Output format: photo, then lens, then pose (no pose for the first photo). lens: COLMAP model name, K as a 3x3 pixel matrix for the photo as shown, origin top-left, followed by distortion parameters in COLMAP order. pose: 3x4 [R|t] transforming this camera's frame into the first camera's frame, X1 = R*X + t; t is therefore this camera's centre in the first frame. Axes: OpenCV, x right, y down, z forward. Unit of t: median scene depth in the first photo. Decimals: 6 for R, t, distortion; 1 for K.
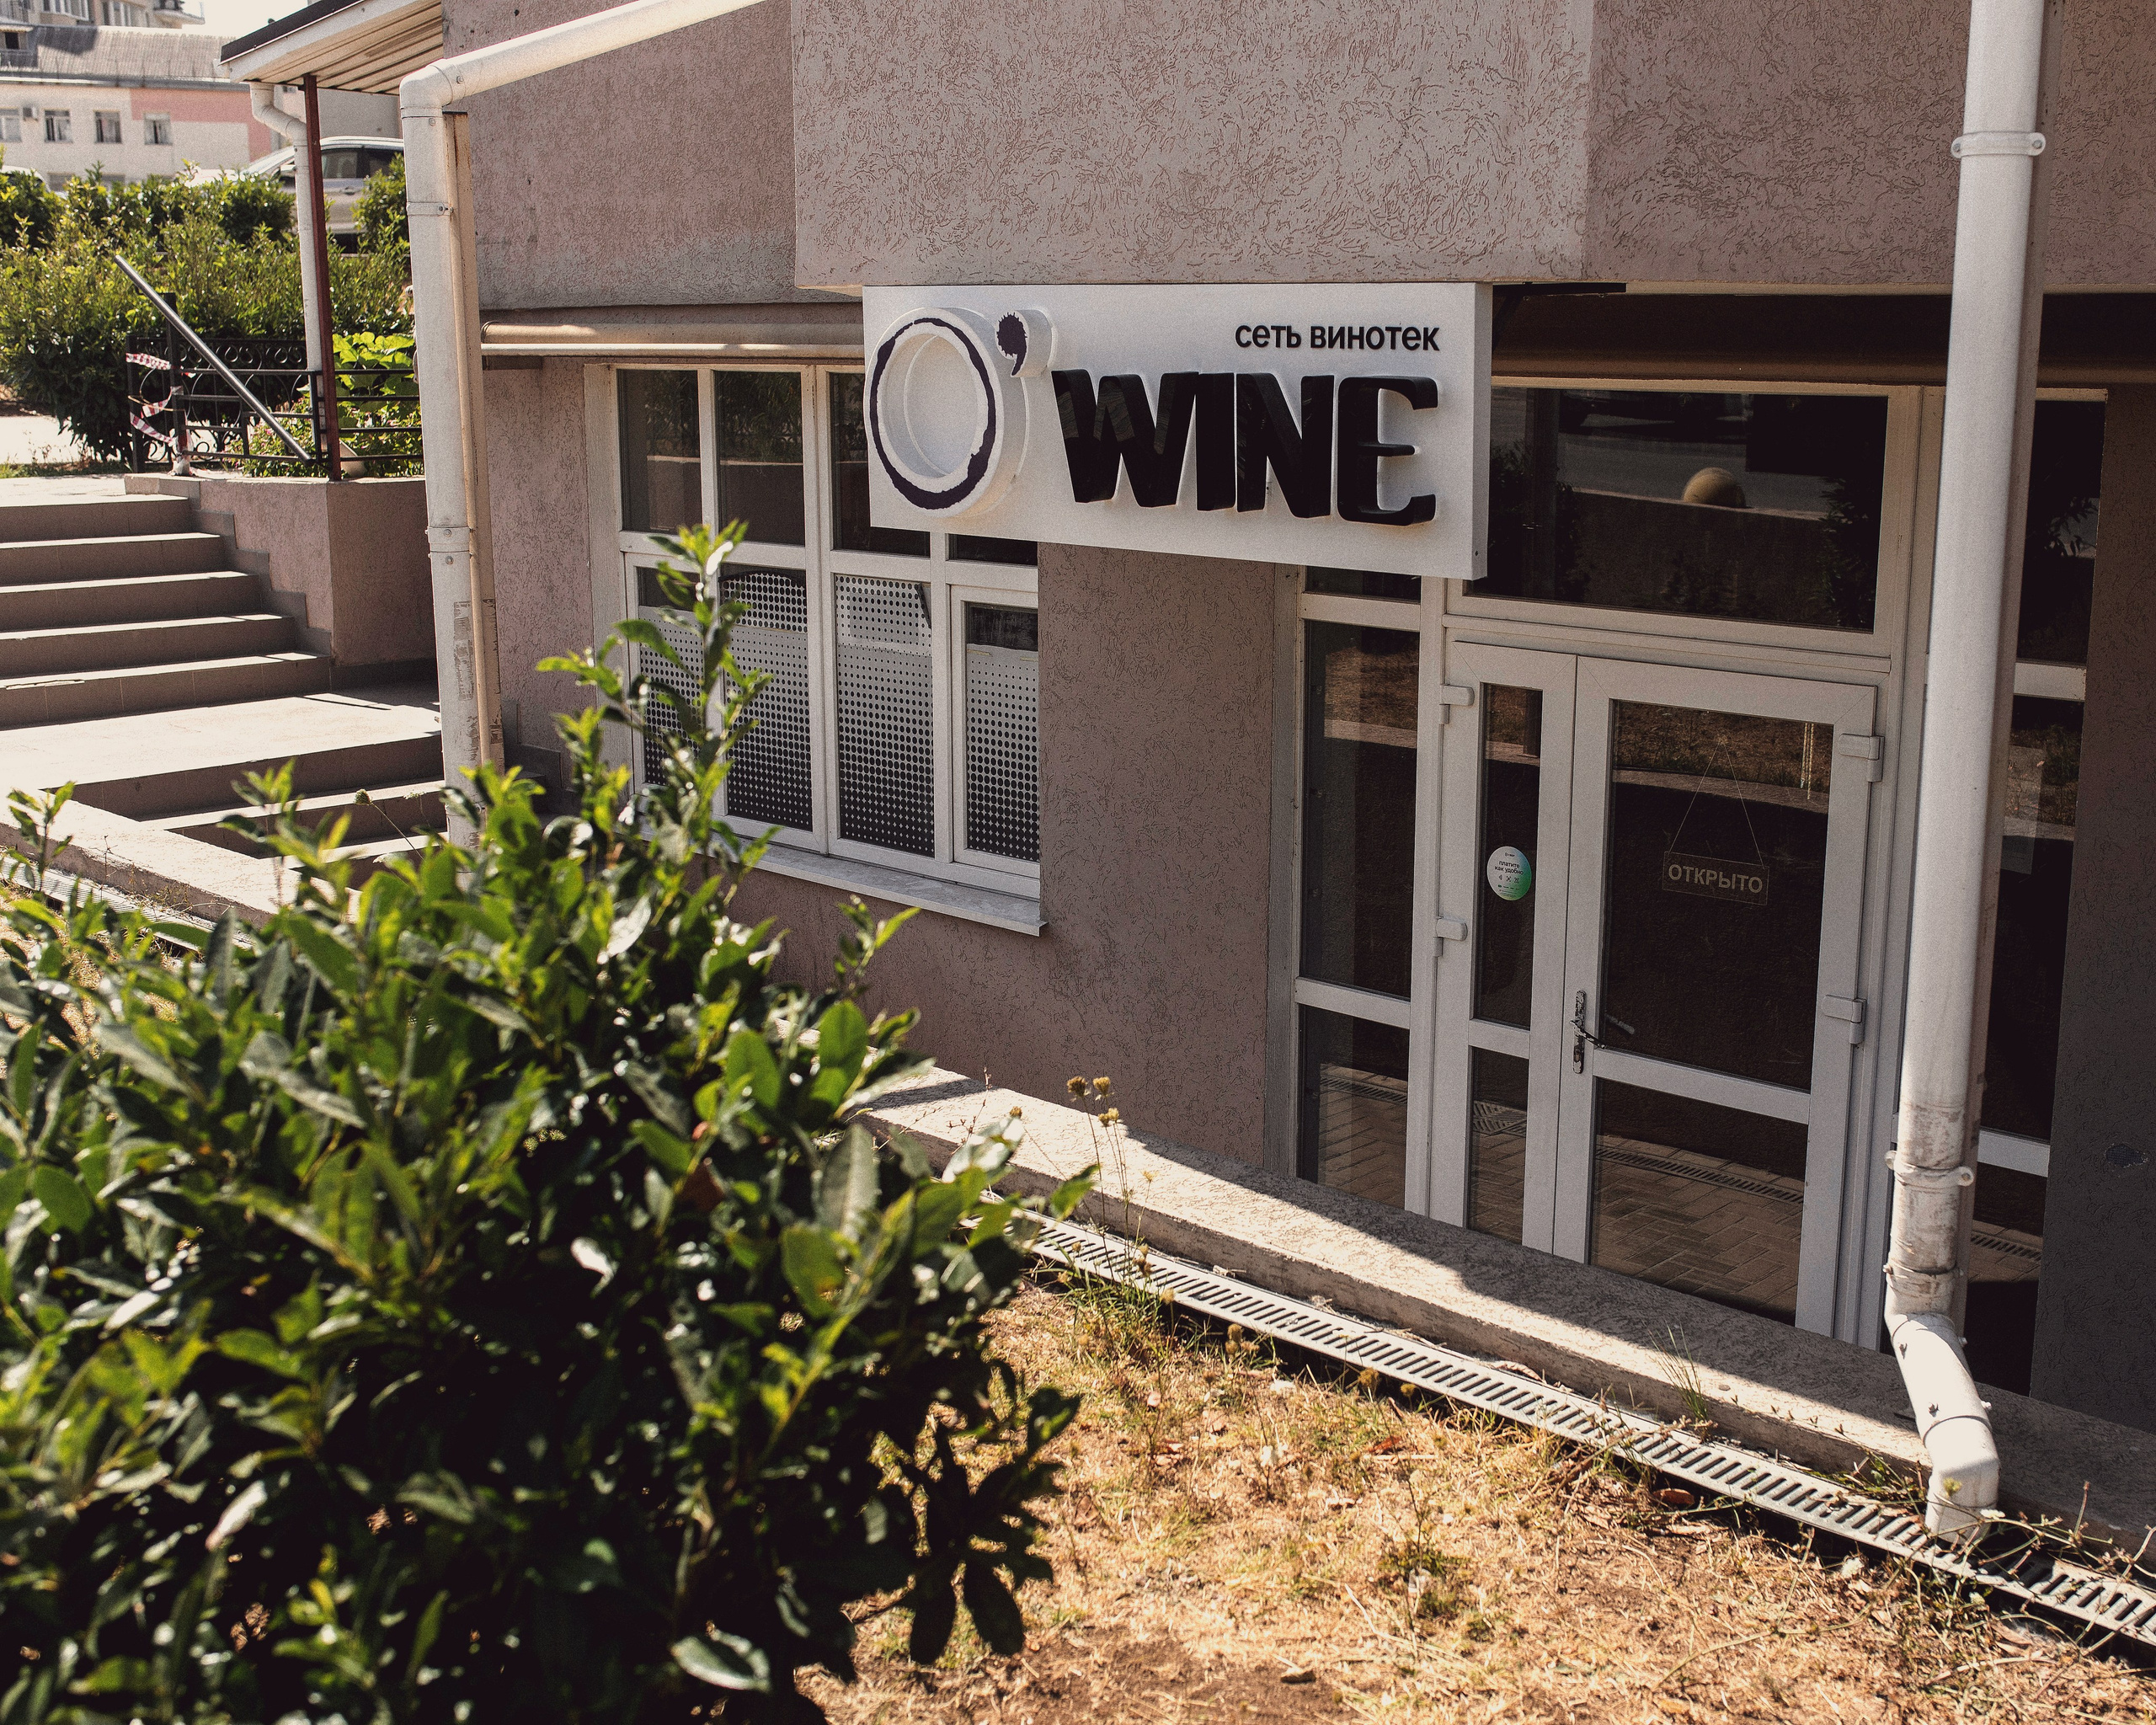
lens RADIAL K [[2569.5, 0, 1078.0], [0, 2569.5, 862.5], [0, 0, 1]] dist [-0.054267, 0.039499]
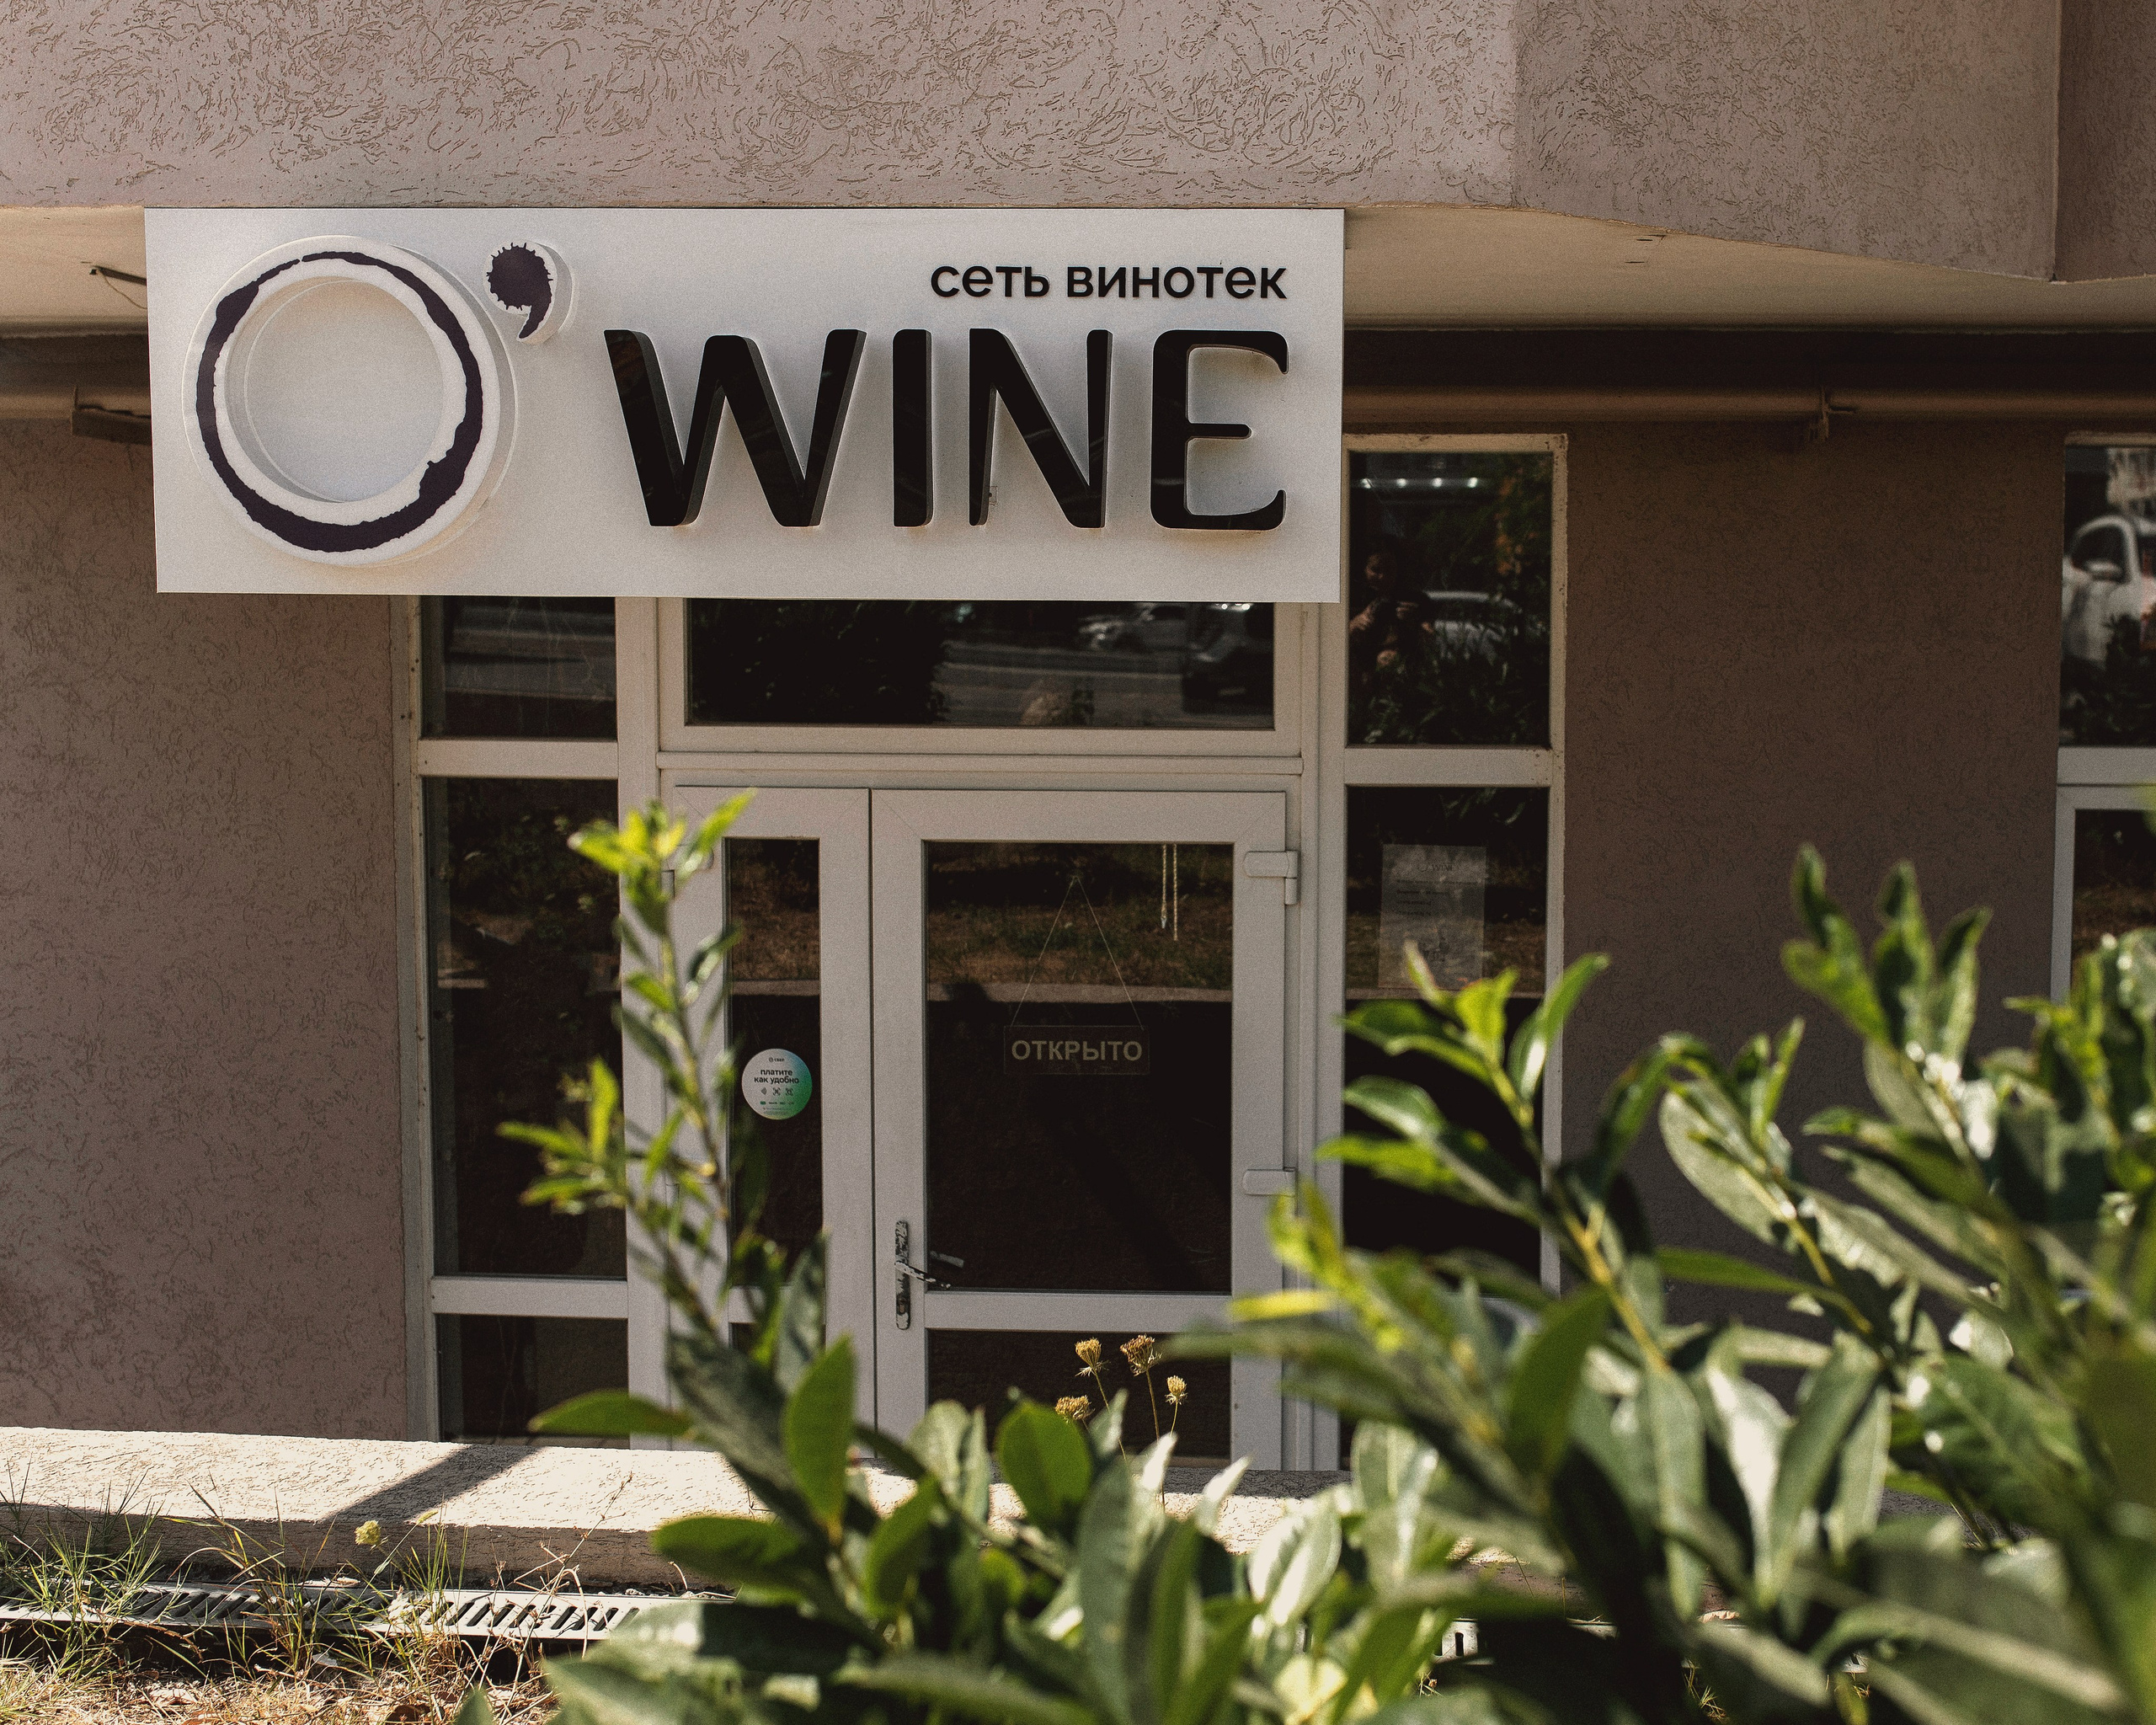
lens RADIAL K [[2839.4, 0, 1260.2], [0, 2839.4, 815.7], [0, 0, 1]] dist [-0.070213, 0.138350]
pose [[0.751300, -0.048921, 0.658146, -0.381713], [0.129985, 0.988684, -0.074892, 0.009874], [-0.647034, 0.141816, 0.749157, 0.370569]]
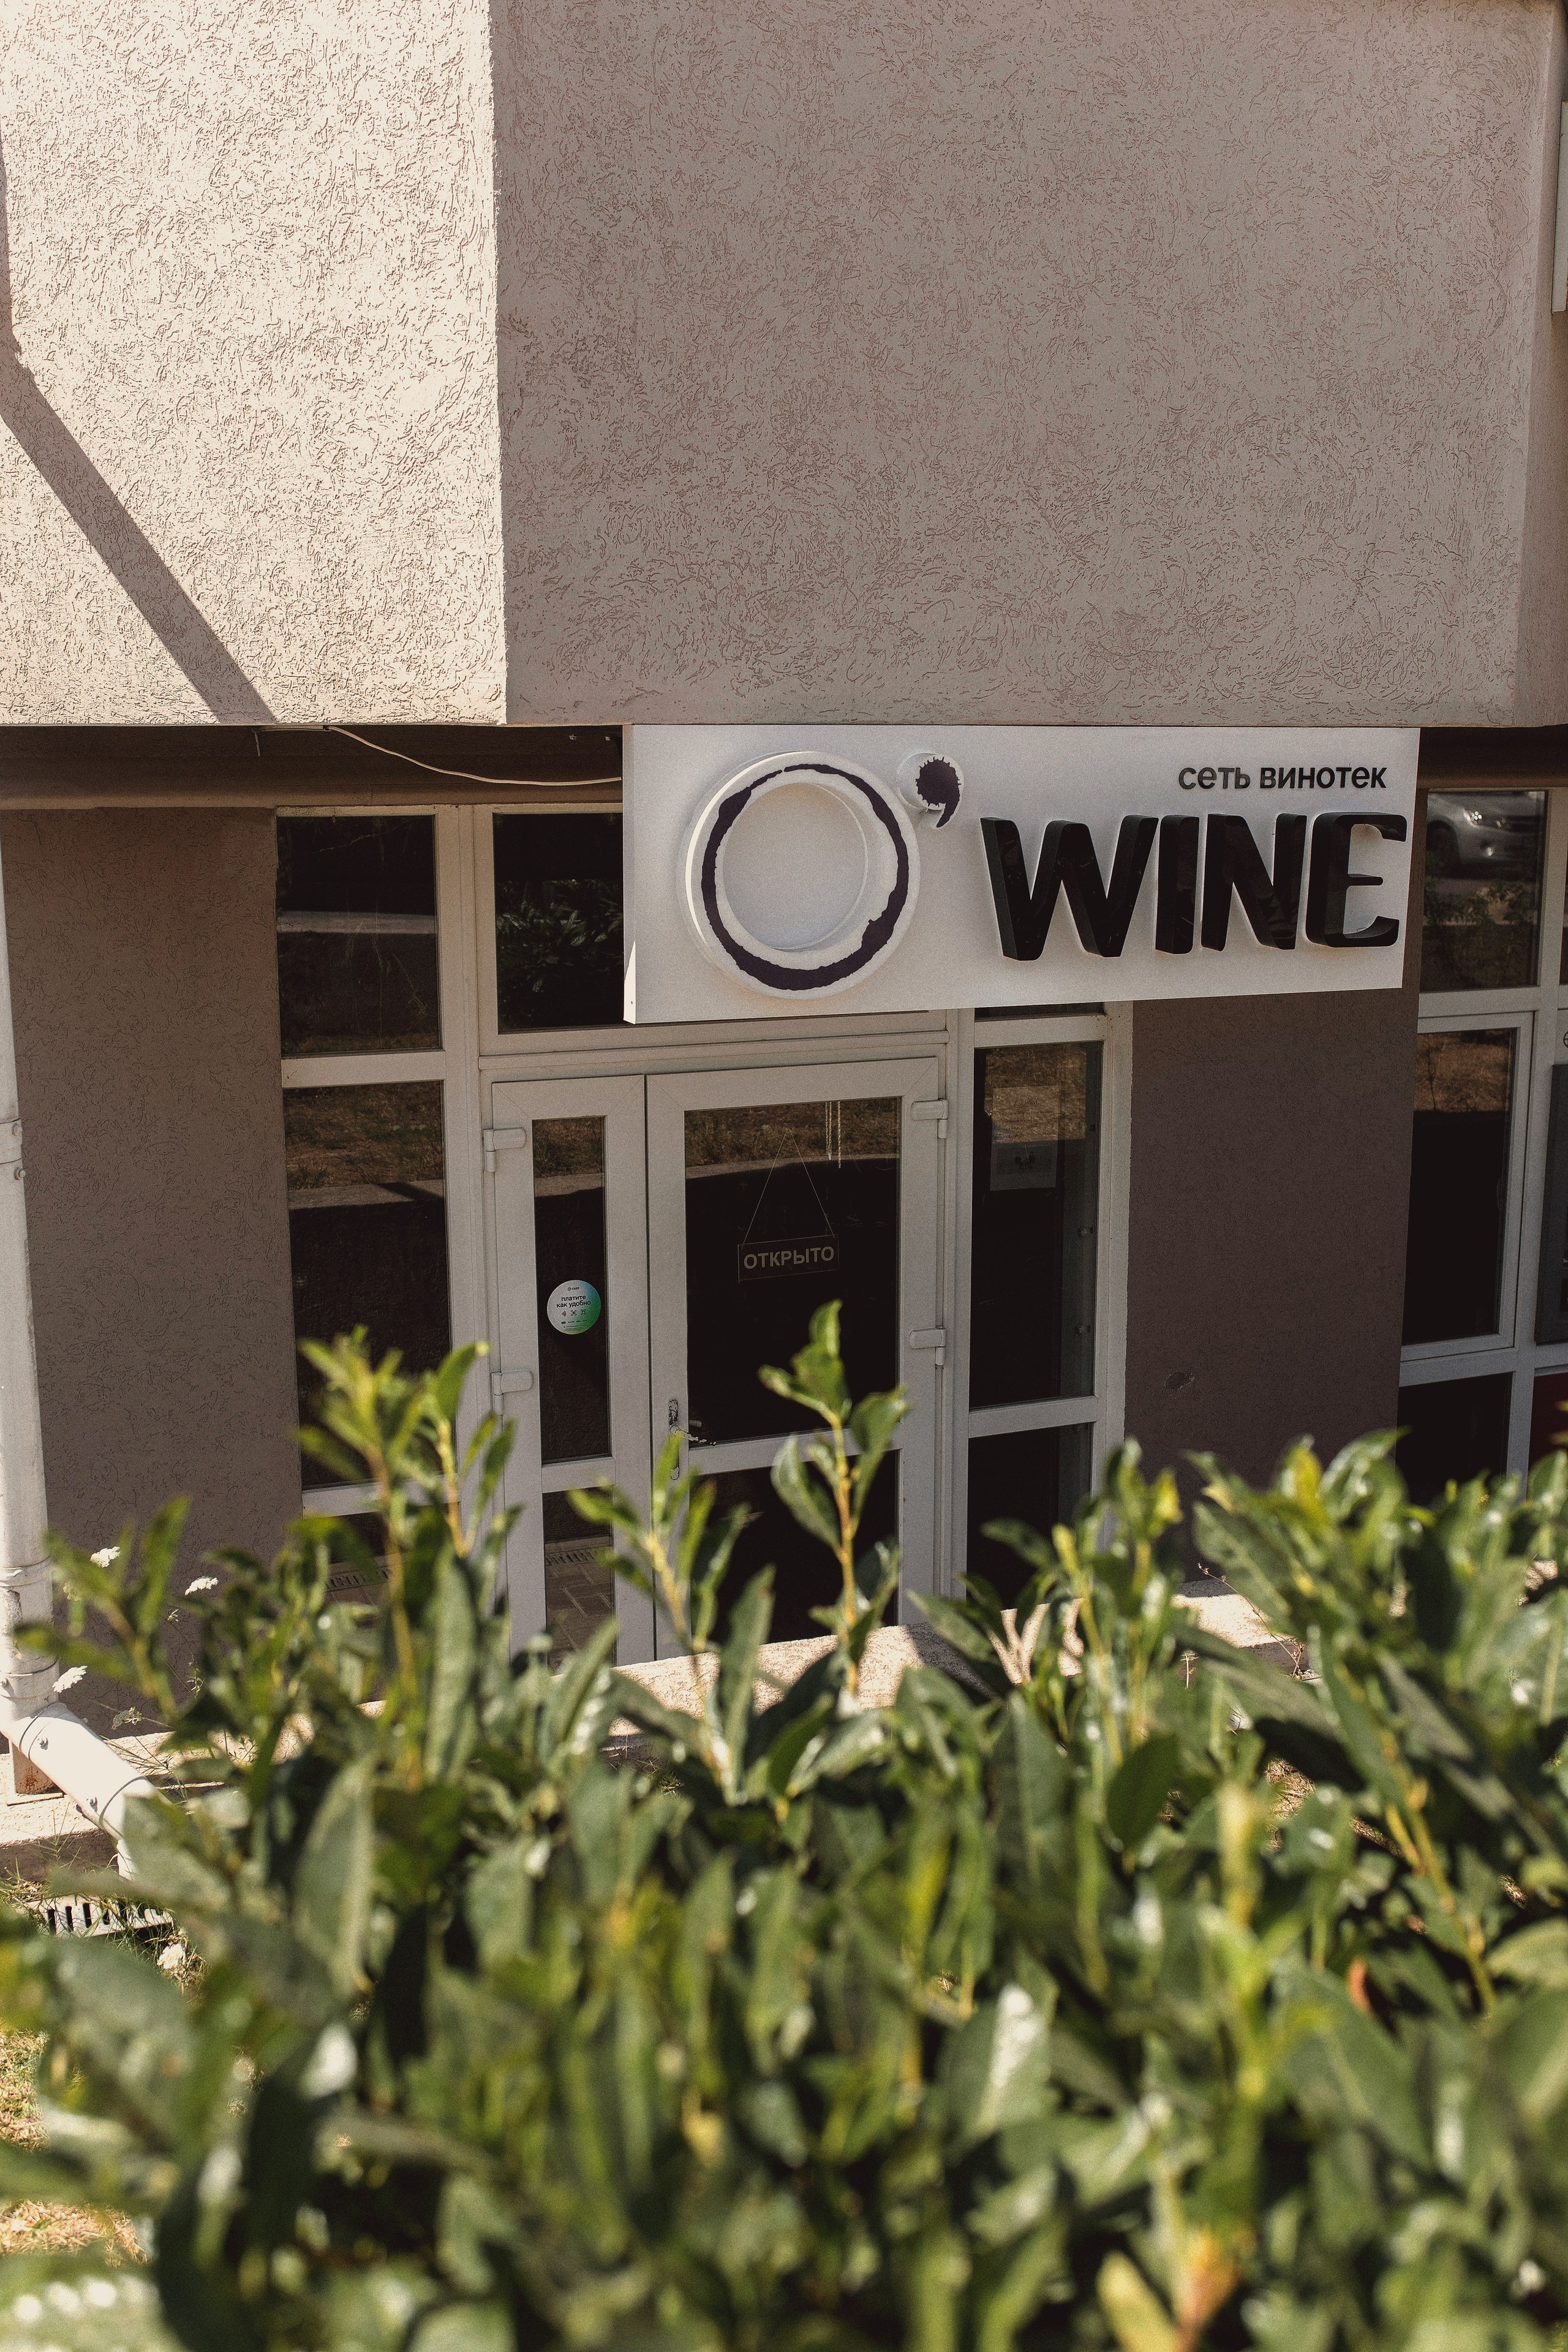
lens RADIAL K [[2382.0, 0, 784.0], [0, 2382.0, 1176.0], [0, 0, 1]] dist [-0.041453, 0.022185]
pose [[0.403453, -0.178752, 0.897370, -0.846791], [0.188018, 0.975999, 0.109883, -0.180674], [-0.895475, 0.124389, 0.427379, 0.743171]]
